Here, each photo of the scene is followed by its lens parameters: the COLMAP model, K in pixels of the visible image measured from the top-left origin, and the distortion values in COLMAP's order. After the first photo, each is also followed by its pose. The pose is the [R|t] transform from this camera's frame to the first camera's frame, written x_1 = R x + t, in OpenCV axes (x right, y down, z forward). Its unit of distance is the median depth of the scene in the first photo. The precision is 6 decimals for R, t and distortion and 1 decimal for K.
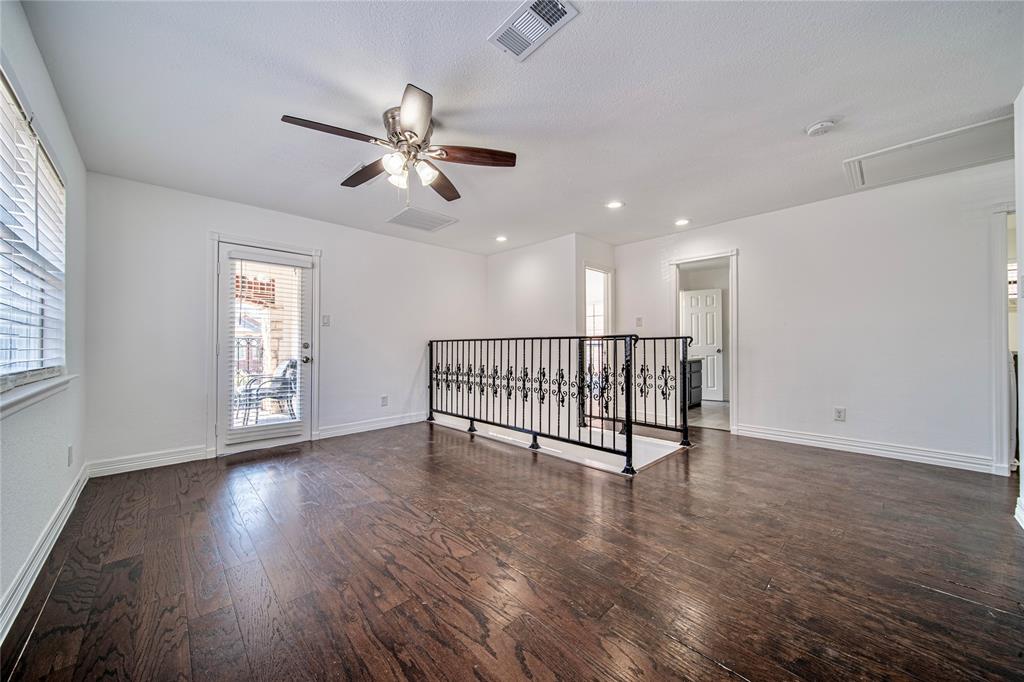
lens RADIAL K [[369.1, 0, 512.0], [0, 369.1, 341.0], [0, 0, 1]] dist [0.001772, 0.000210]
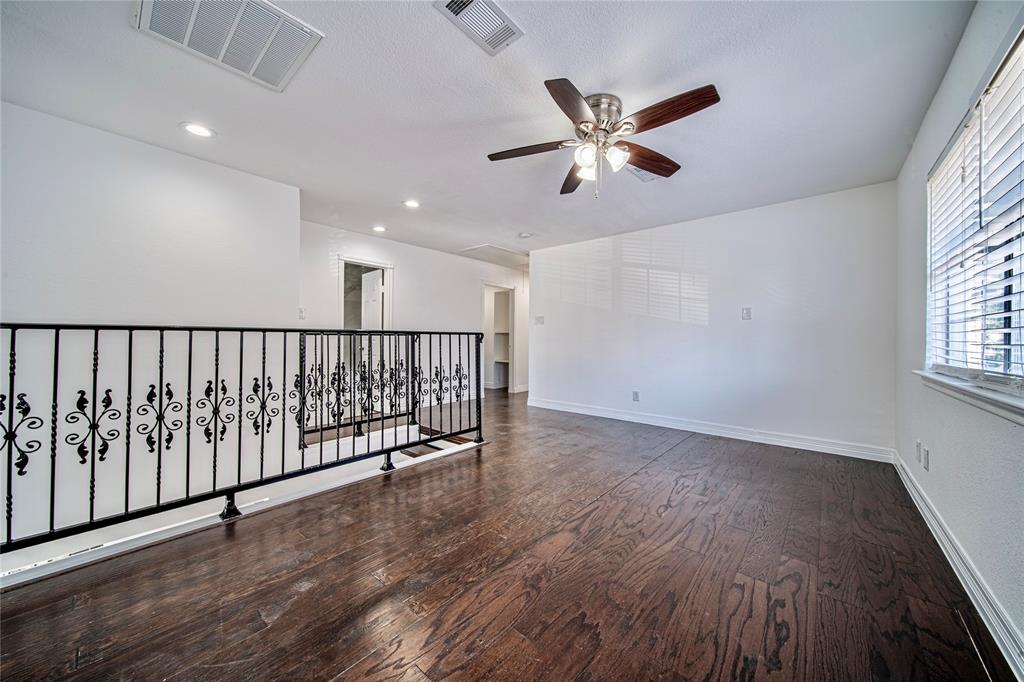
lens RADIAL K [[367.4, 0, 511.2], [0, 367.4, 339.5], [0, 0, 1]] dist [0.001169, -0.000233]
pose [[-0.097258, 0.001907, 0.995257, -0.846302], [-0.009631, 0.999950, -0.002857, 0.009333], [-0.995213, -0.009863, -0.097235, 0.908778]]
